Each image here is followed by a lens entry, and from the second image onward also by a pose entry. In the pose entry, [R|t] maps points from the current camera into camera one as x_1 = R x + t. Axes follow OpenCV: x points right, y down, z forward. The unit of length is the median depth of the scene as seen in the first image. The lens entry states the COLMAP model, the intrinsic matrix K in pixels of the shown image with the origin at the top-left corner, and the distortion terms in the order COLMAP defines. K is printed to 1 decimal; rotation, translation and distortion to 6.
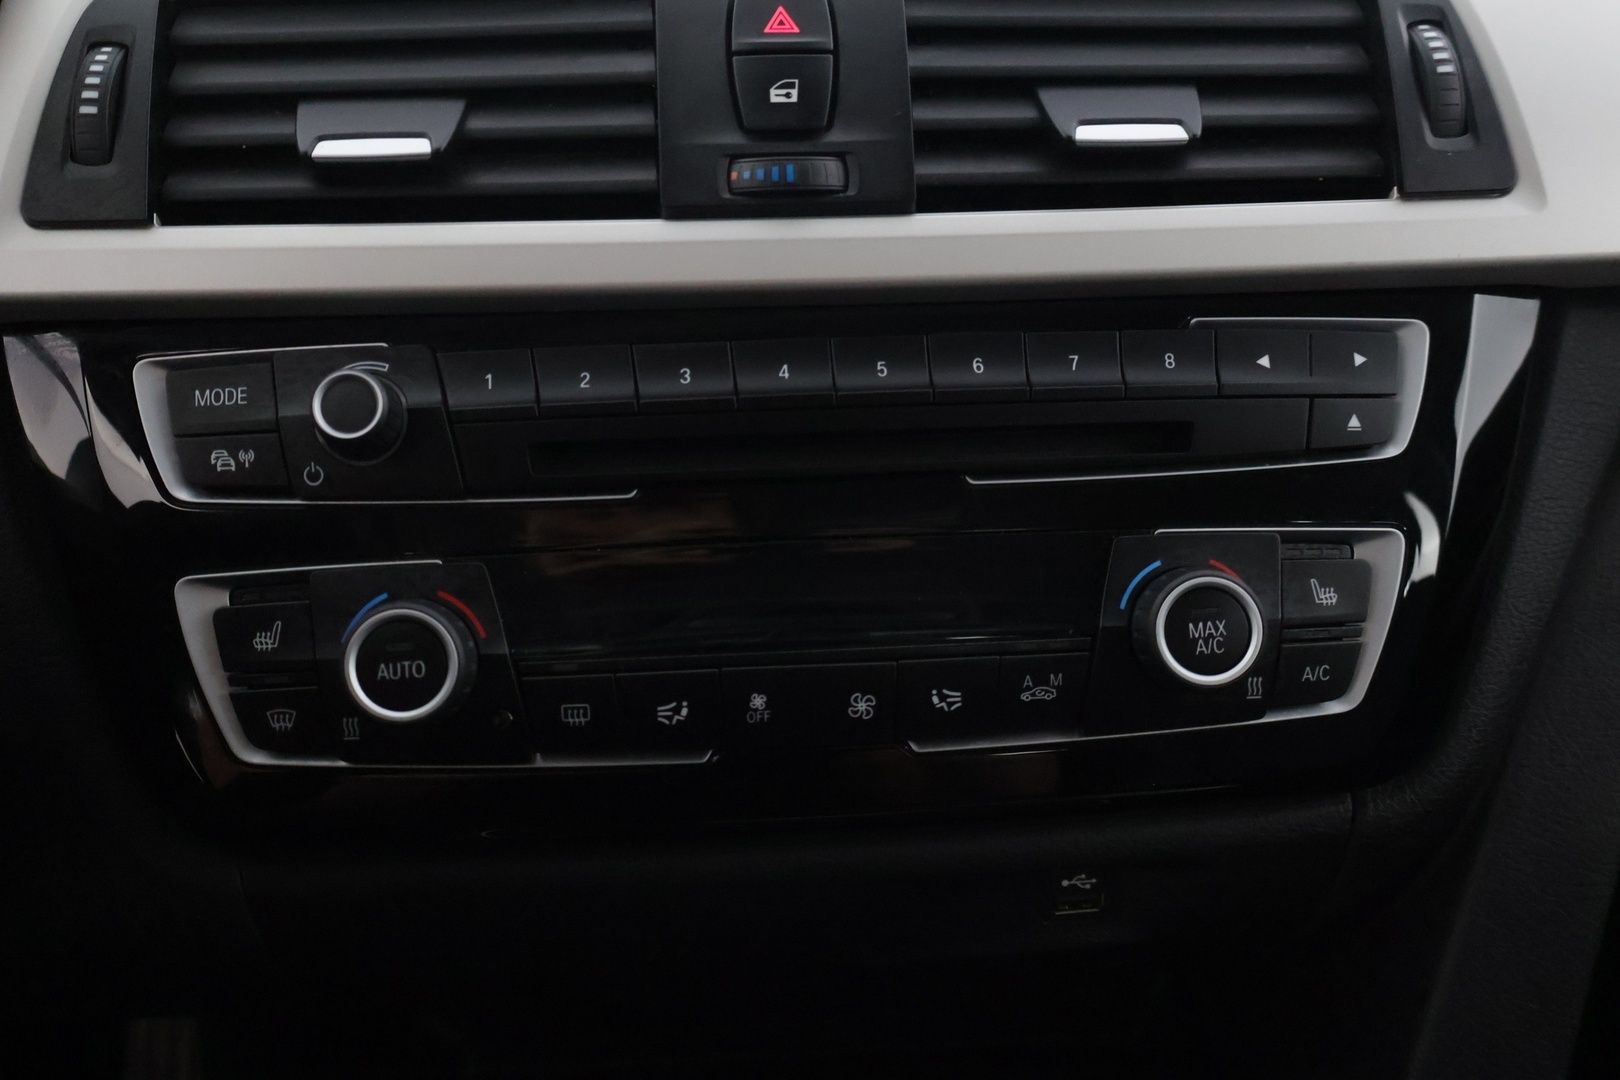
lens RADIAL K [[1557.2, 0, 819.4], [0, 1557.2, 529.6], [0, 0, 1]] dist [0.001801, 0.000000]
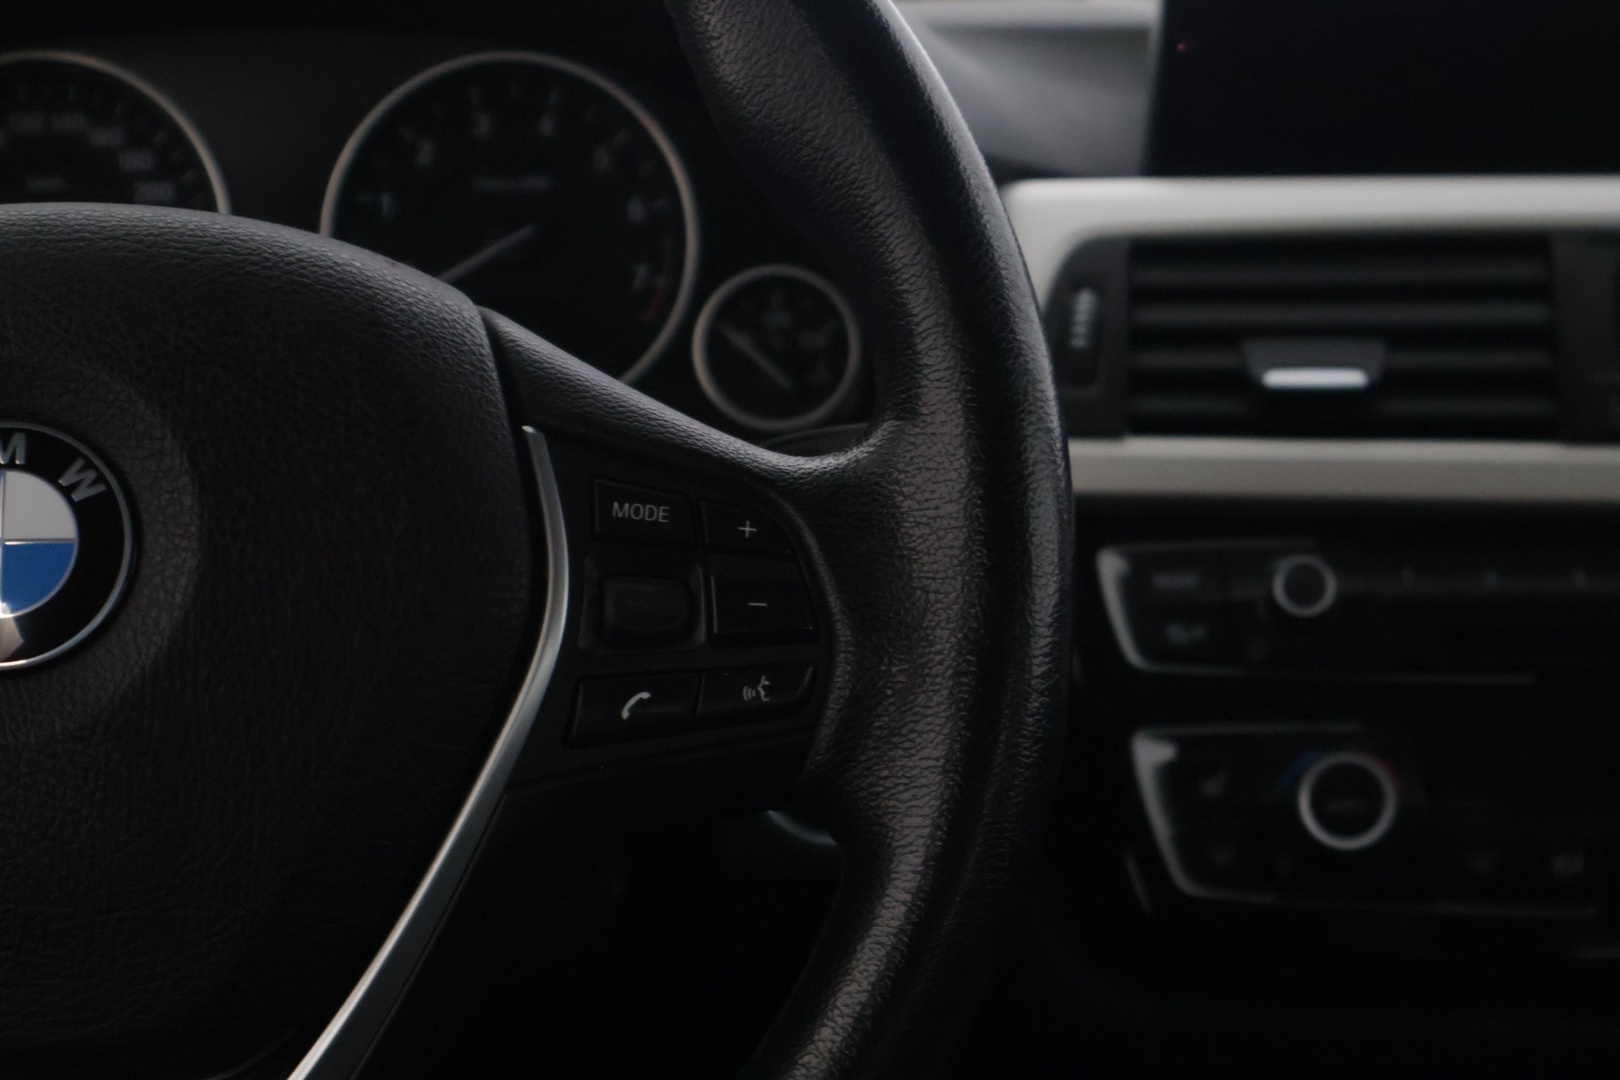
lens RADIAL K [[3248.6, 0, 813.8], [0, 3248.6, 531.5], [0, 0, 1]] dist [0.023081, 0.000000]
pose [[0.988942, 0.033236, -0.144530, -0.297012], [-0.058294, 0.983235, -0.172774, 0.314609], [0.136365, 0.179288, 0.974300, -1.420521]]
